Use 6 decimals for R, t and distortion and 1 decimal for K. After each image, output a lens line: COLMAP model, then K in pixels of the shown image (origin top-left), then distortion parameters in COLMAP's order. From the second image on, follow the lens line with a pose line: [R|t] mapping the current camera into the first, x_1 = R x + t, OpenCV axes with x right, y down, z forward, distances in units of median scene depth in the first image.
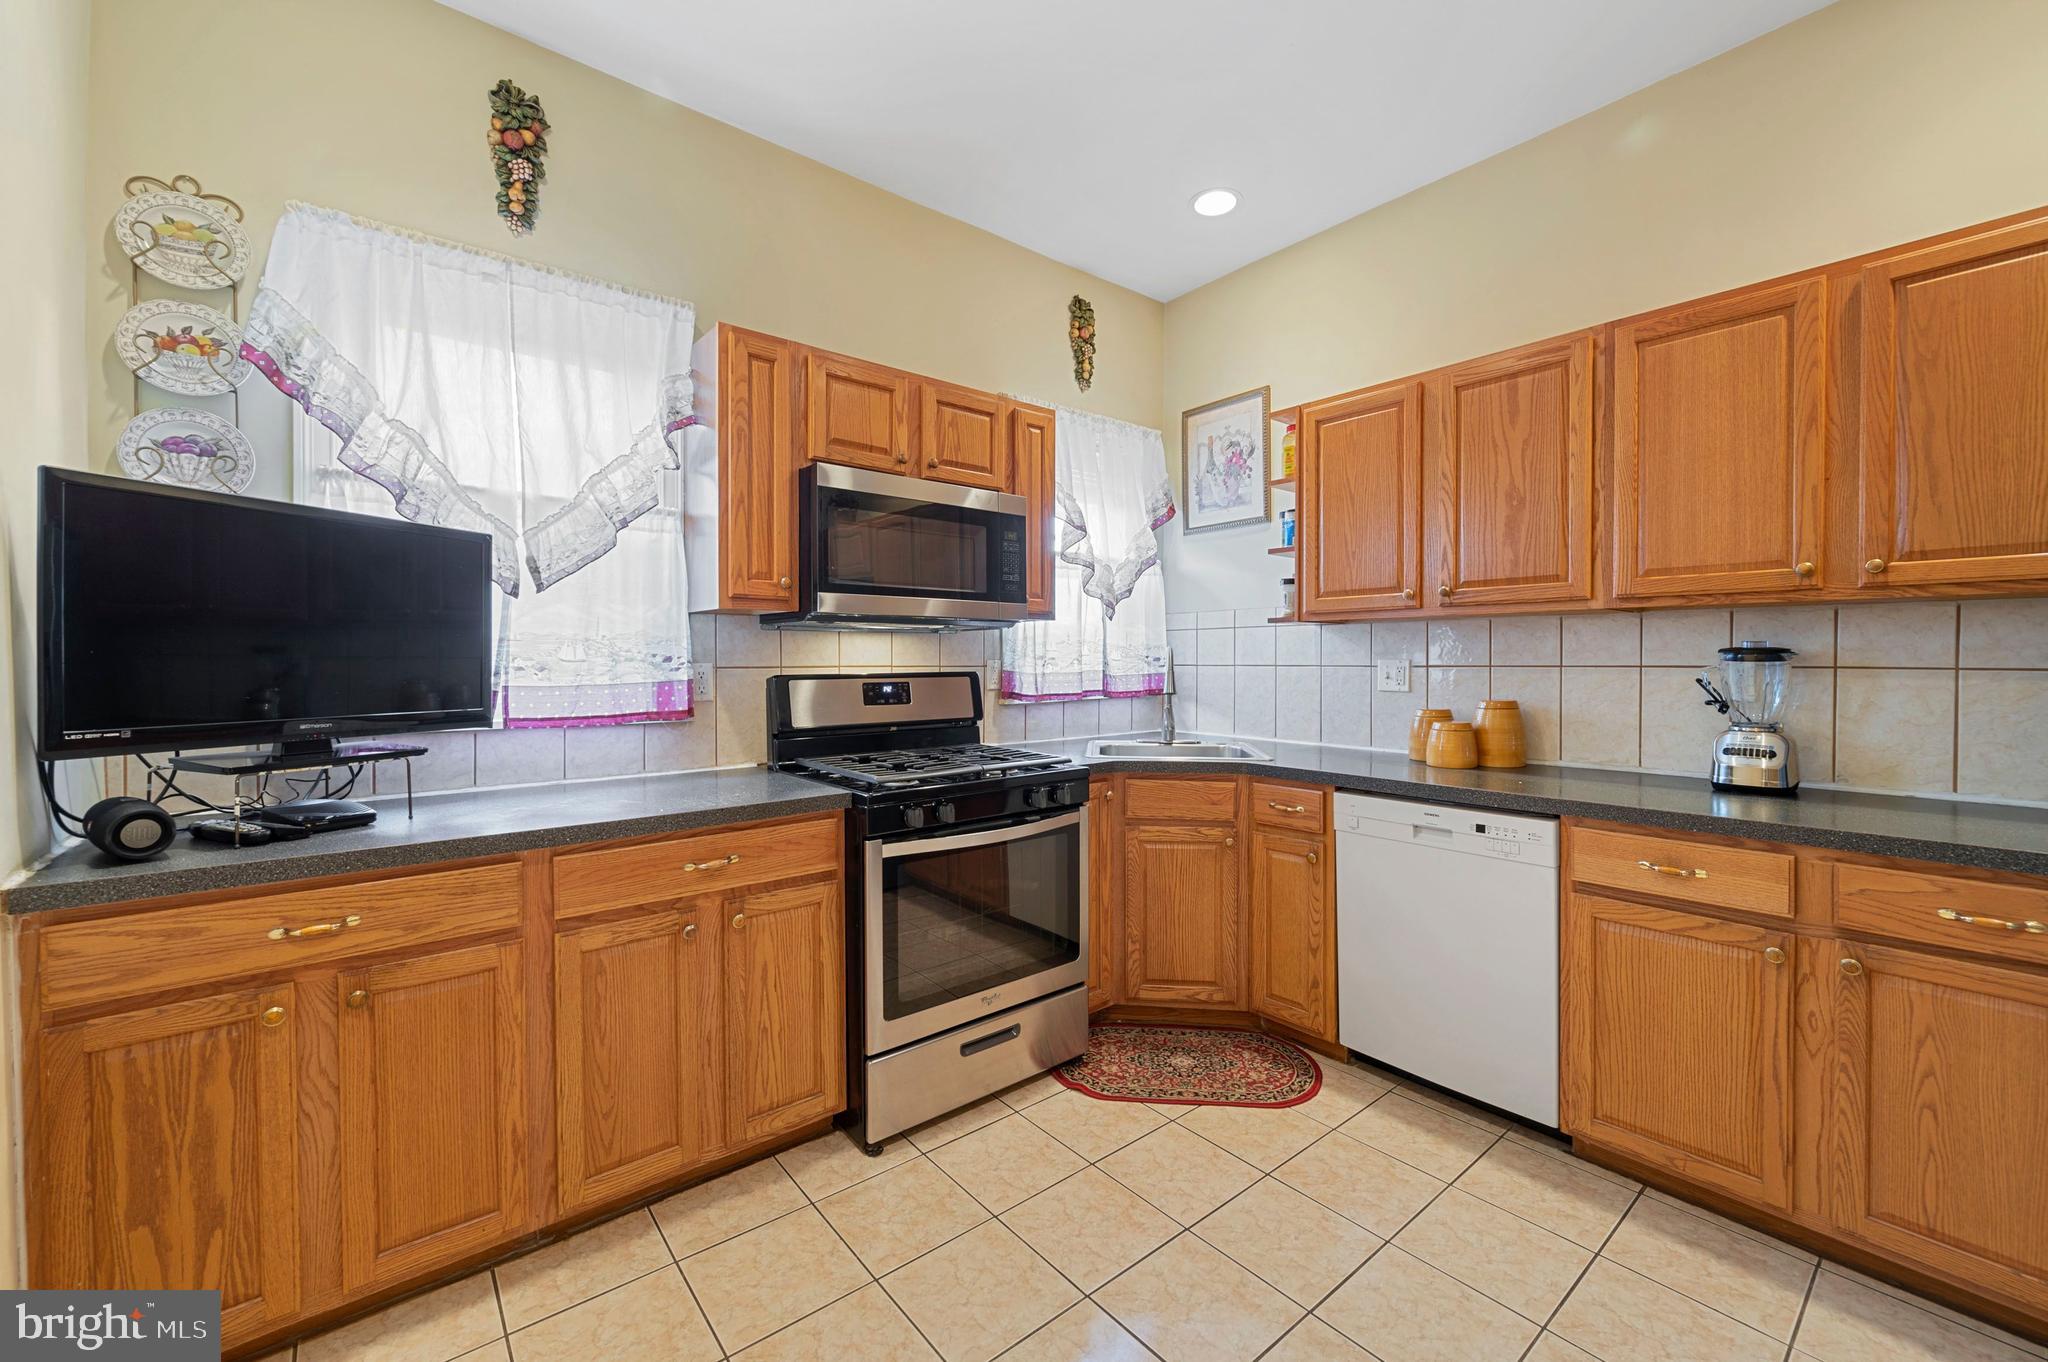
lens RADIAL K [[825.8, 0, 1035.1], [0, 825.8, 666.6], [0, 0, 1]] dist [-0.005982, 0.000152]
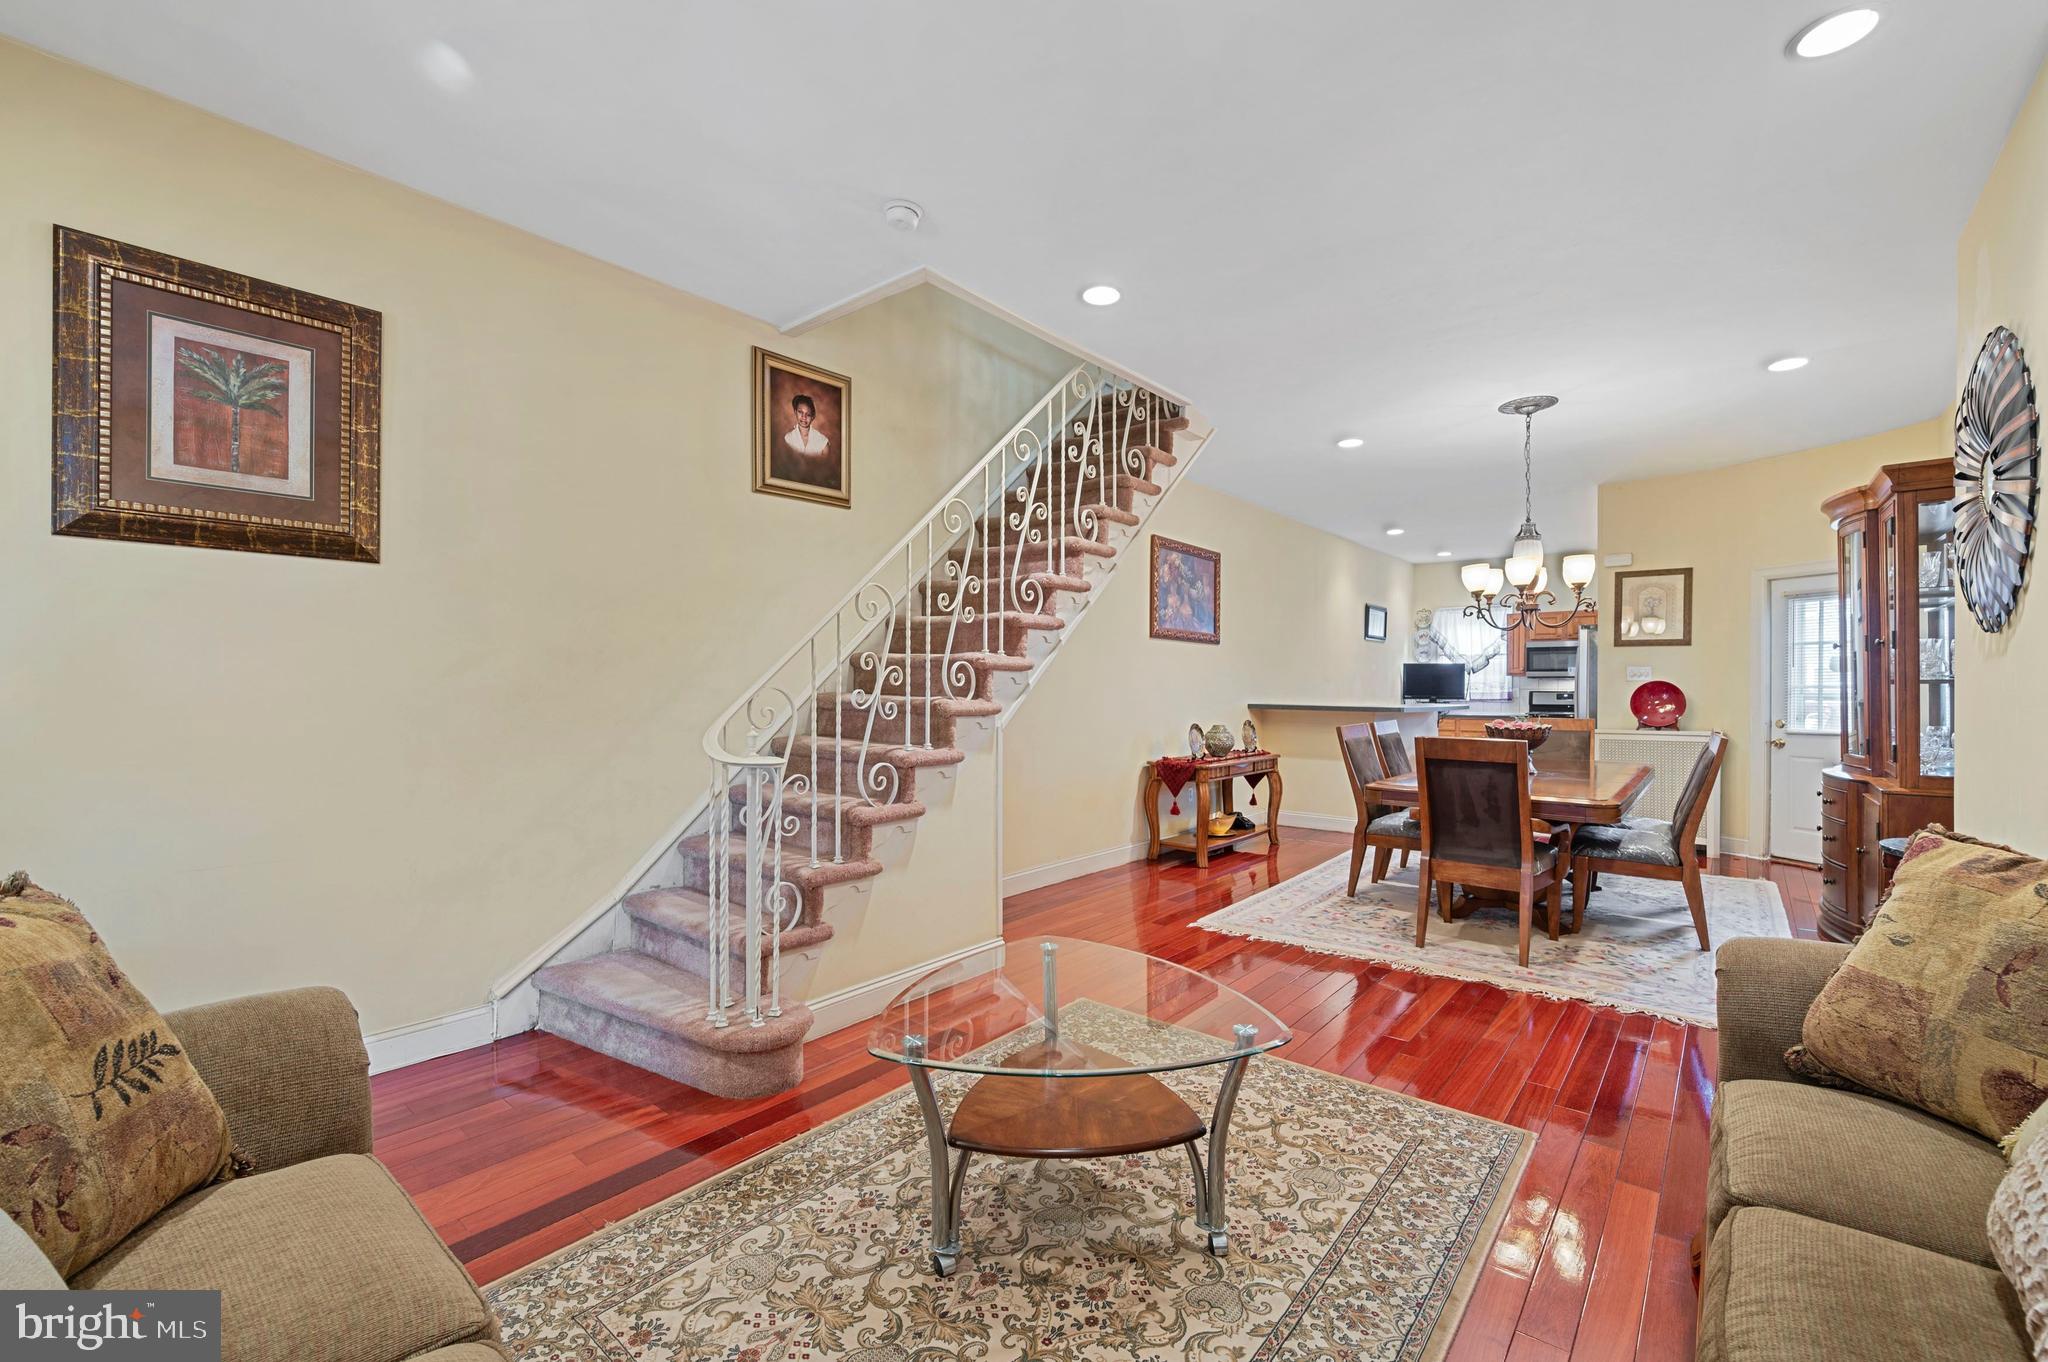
lens RADIAL K [[847.5, 0, 1028.1], [0, 847.5, 685.4], [0, 0, 1]] dist [-0.001193, -0.000209]
pose [[0.182938, 0.003133, -0.983119, 4.003351], [-0.012901, 0.999916, 0.000786, 0.014245], [0.983040, 0.012539, 0.182963, -2.643943]]
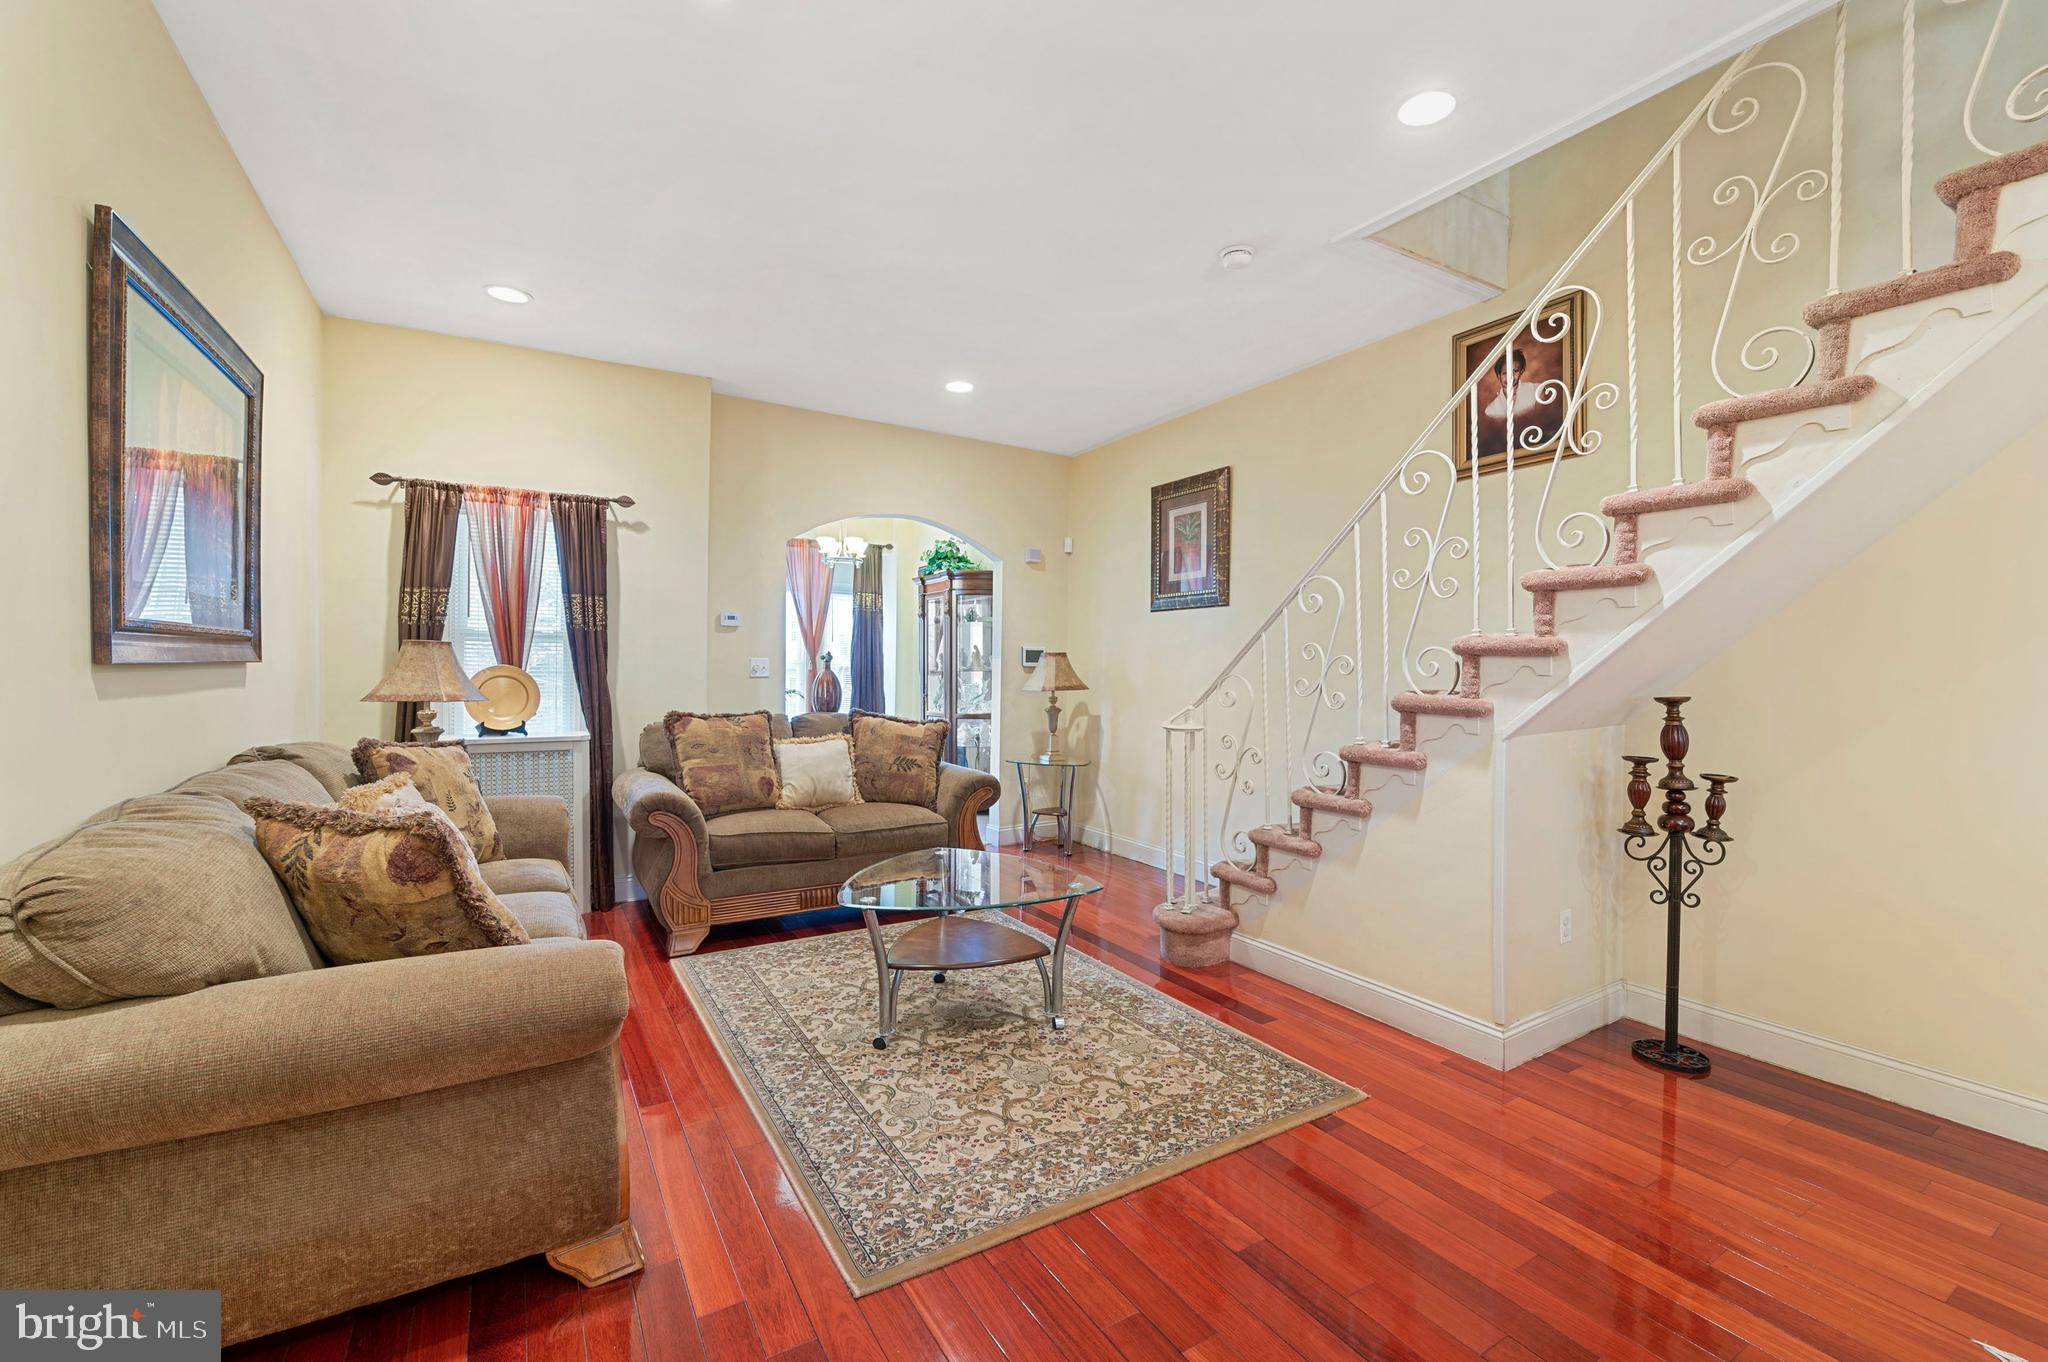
lens RADIAL K [[847.5, 0, 1039.3], [0, 847.5, 671.7], [0, 0, 1]] dist [-0.001193, -0.000209]
pose [[-0.991316, -0.008087, 0.131252, 2.743519], [-0.006465, 0.999897, 0.012779, -0.002839], [-0.131342, 0.011820, -0.991267, -0.986072]]
